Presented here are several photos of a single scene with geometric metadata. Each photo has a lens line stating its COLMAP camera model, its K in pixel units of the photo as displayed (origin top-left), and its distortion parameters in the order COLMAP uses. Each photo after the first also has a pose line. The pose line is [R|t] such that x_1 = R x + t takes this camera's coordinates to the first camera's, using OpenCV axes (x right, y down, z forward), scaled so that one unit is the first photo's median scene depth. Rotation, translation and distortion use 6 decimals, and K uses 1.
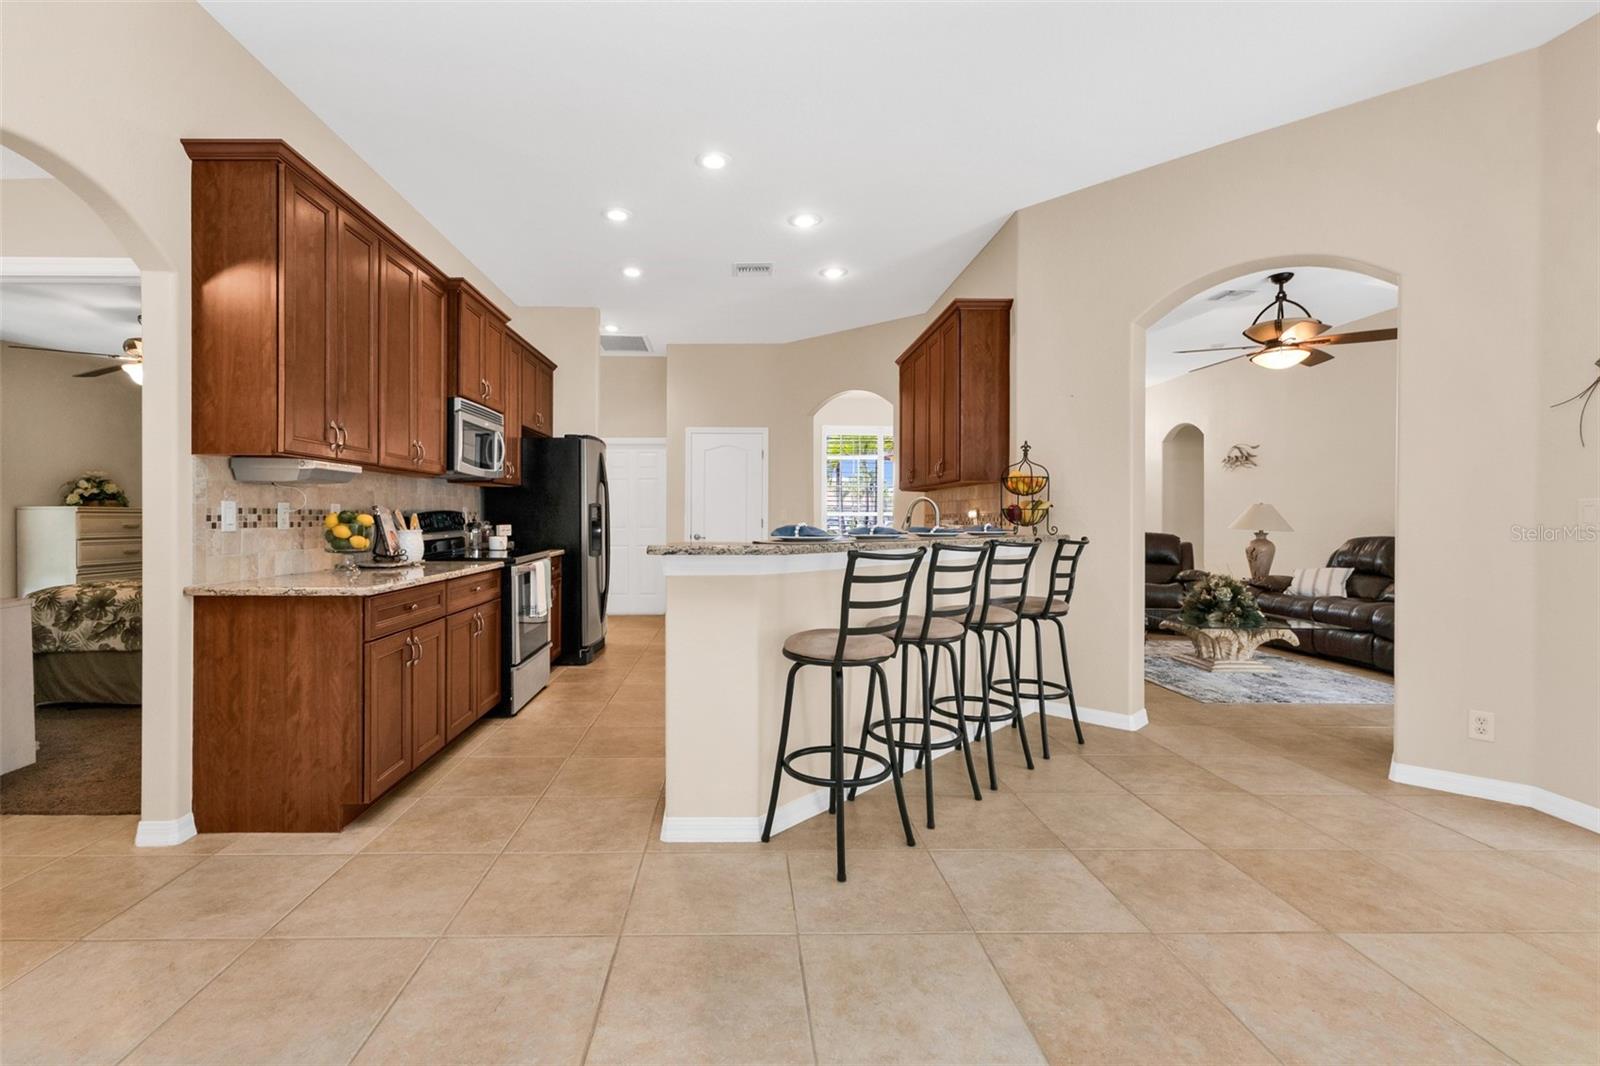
lens RADIAL K [[710.2, 0, 742.2], [0, 710.2, 529.8], [0, 0, 1]] dist [0.019672, -0.005625]
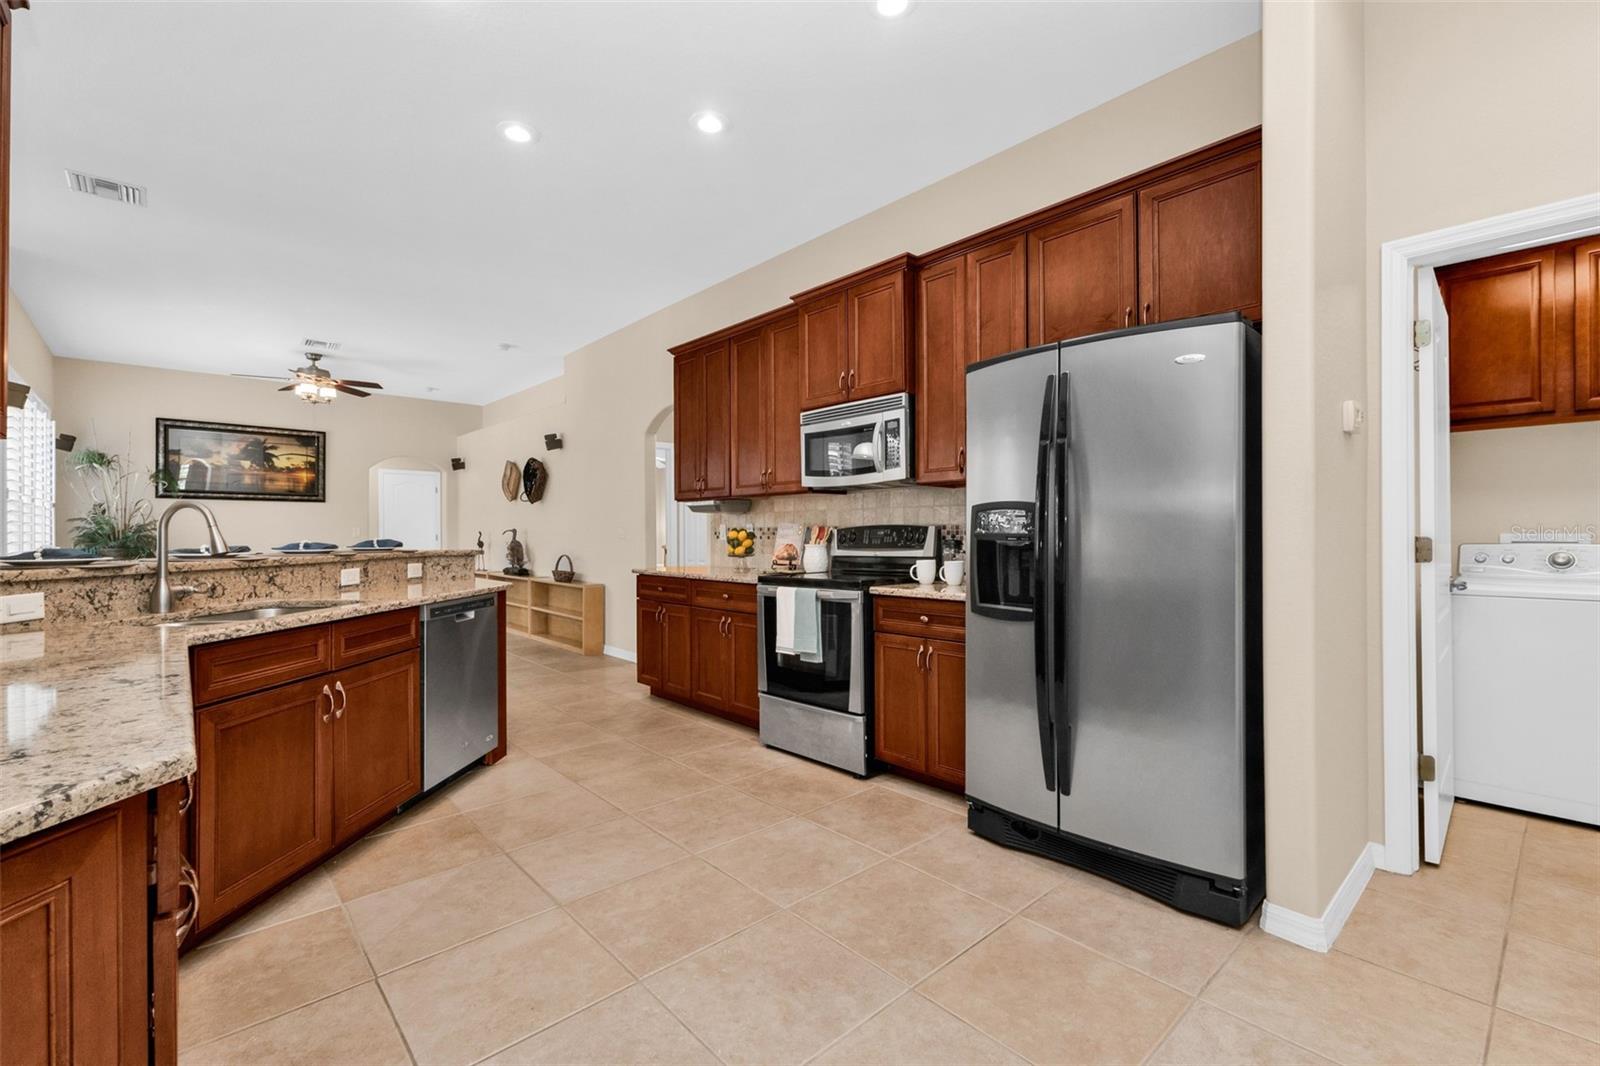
lens RADIAL K [[710.2, 0, 804.4], [0, 710.2, 531.2], [0, 0, 1]] dist [0.019672, -0.005625]
pose [[-0.750978, -0.001894, -0.660324, 0.245483], [-0.011632, 0.999879, 0.010361, -0.028418], [0.660224, 0.015462, -0.750909, 1.670918]]
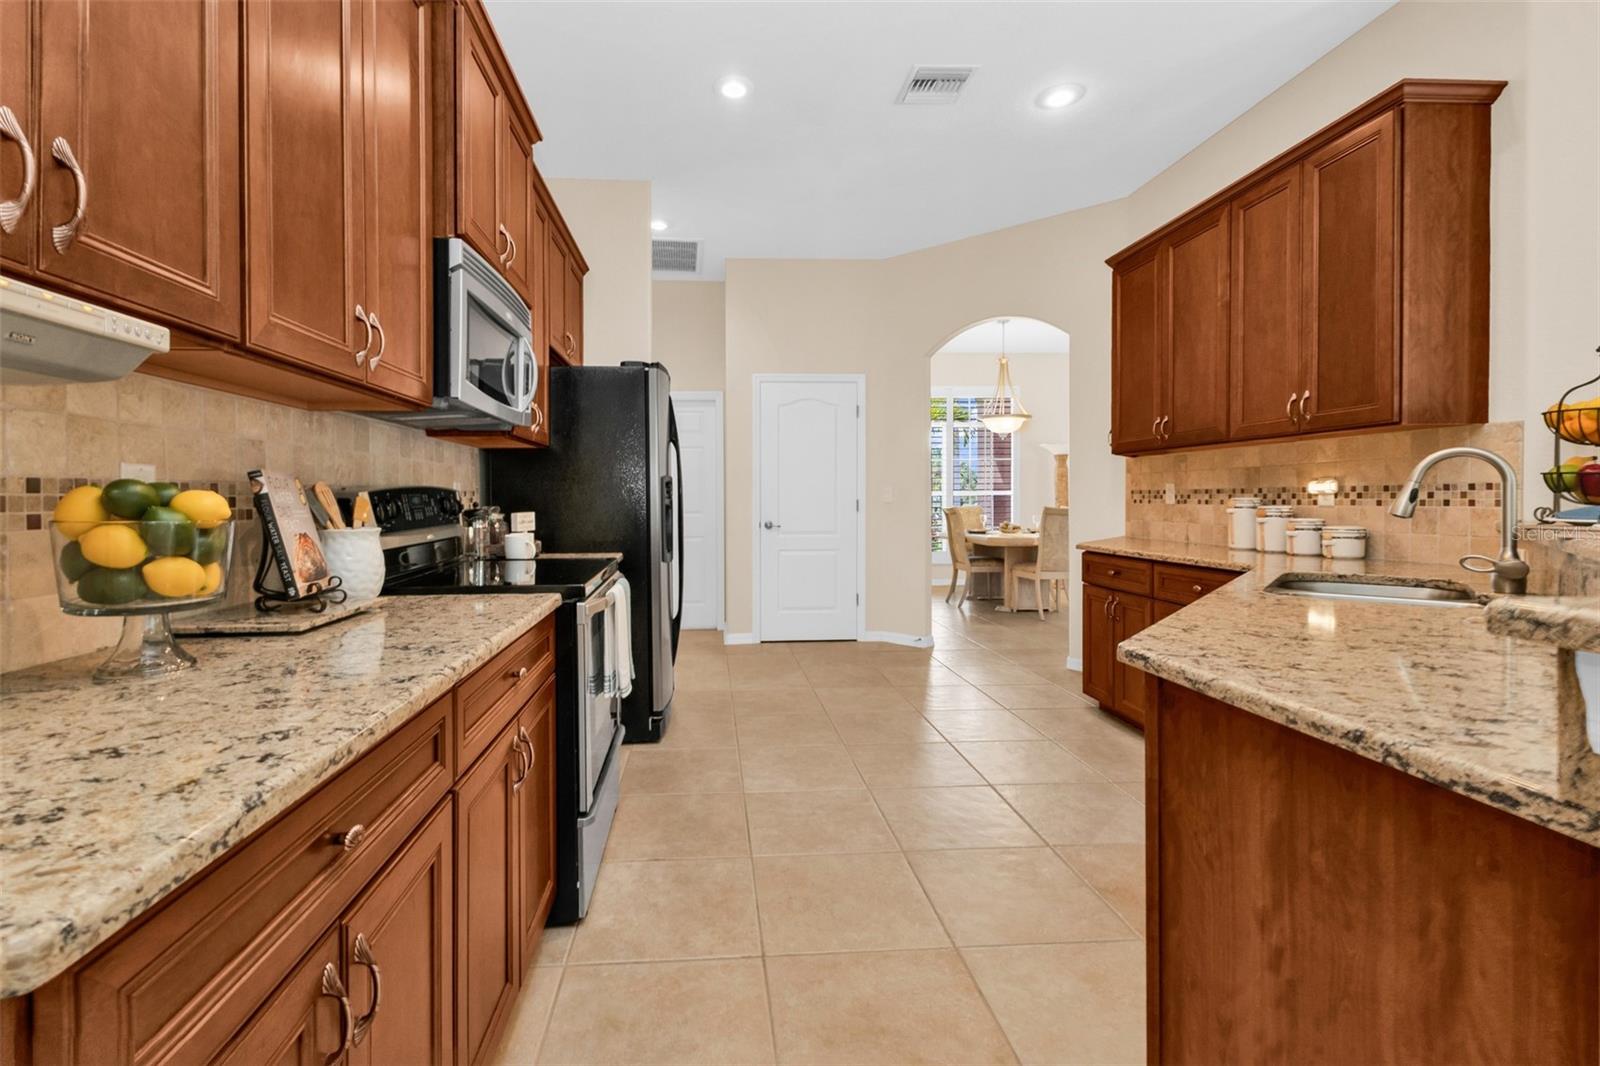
lens RADIAL K [[710.2, 0, 749.5], [0, 710.2, 509.1], [0, 0, 1]] dist [0.019672, -0.005625]
pose [[0.998386, -0.010434, 0.055822, -0.226591], [0.010651, 0.999937, -0.003598, -0.007114], [-0.055780, 0.004187, 0.998434, 0.505356]]
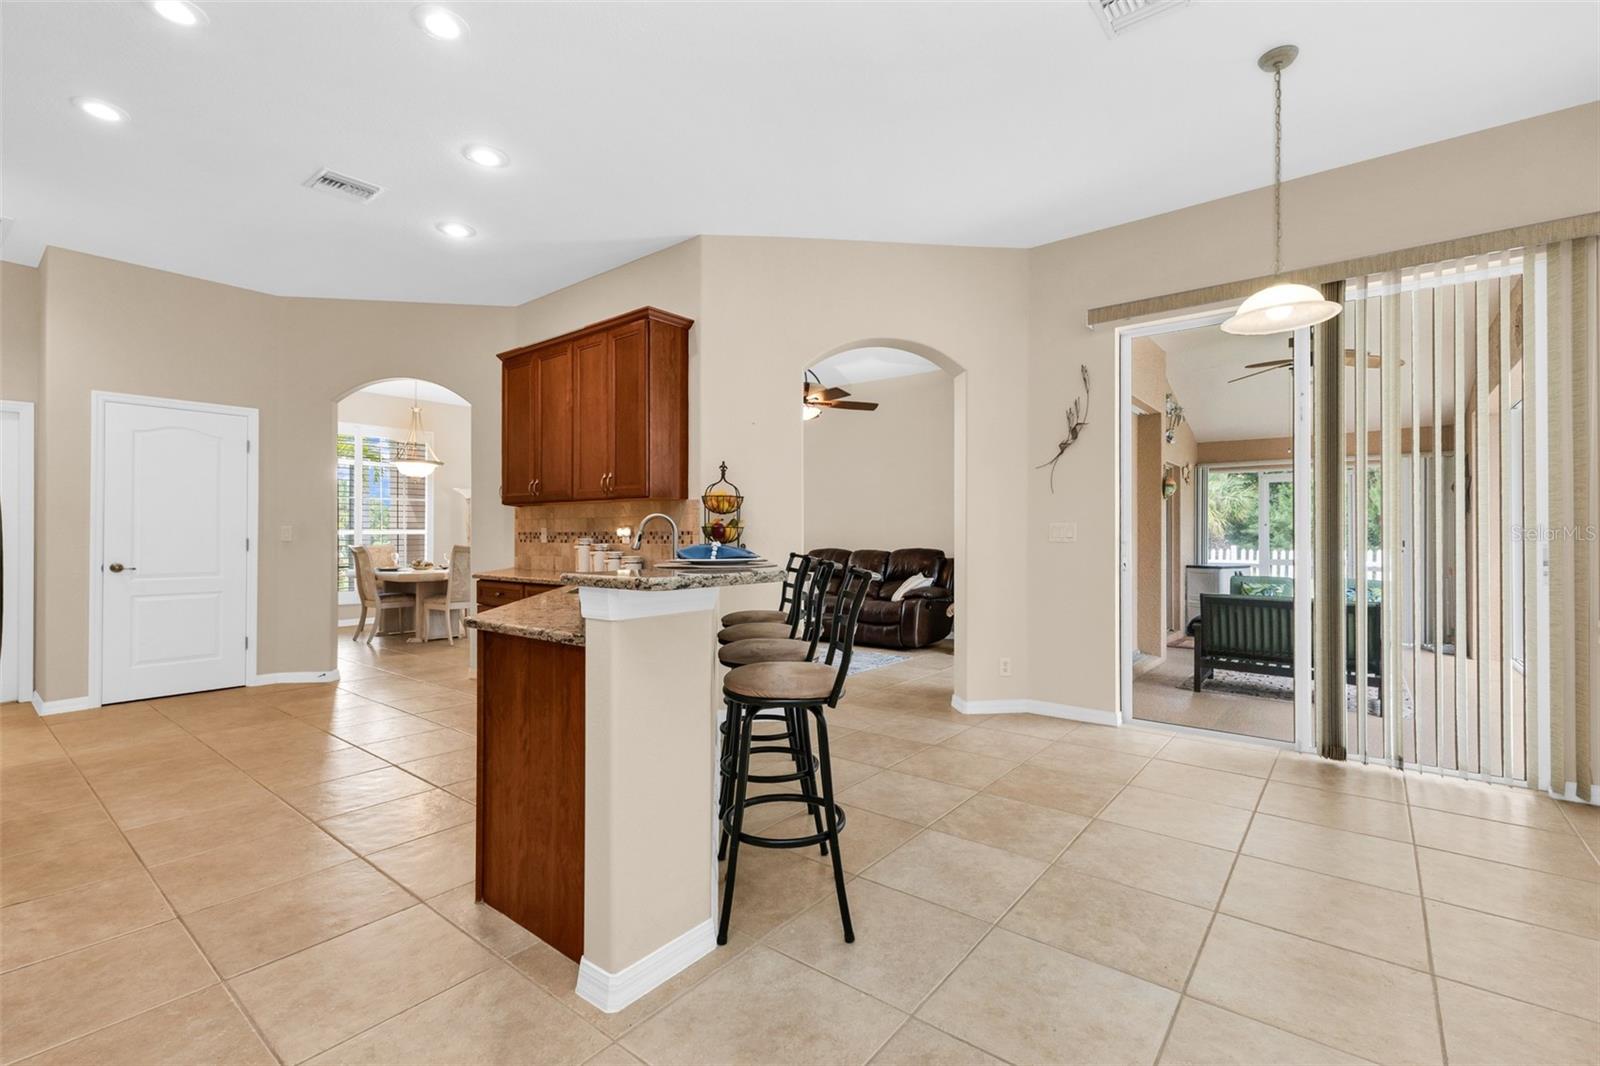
lens RADIAL K [[710.2, 0, 804.4], [0, 710.2, 531.3], [0, 0, 1]] dist [0.019672, -0.005625]
pose [[0.630097, 0.001407, 0.776515, -0.316292], [0.016055, 0.999761, -0.014840, -0.005114], [-0.776350, 0.021817, 0.629924, 0.250569]]
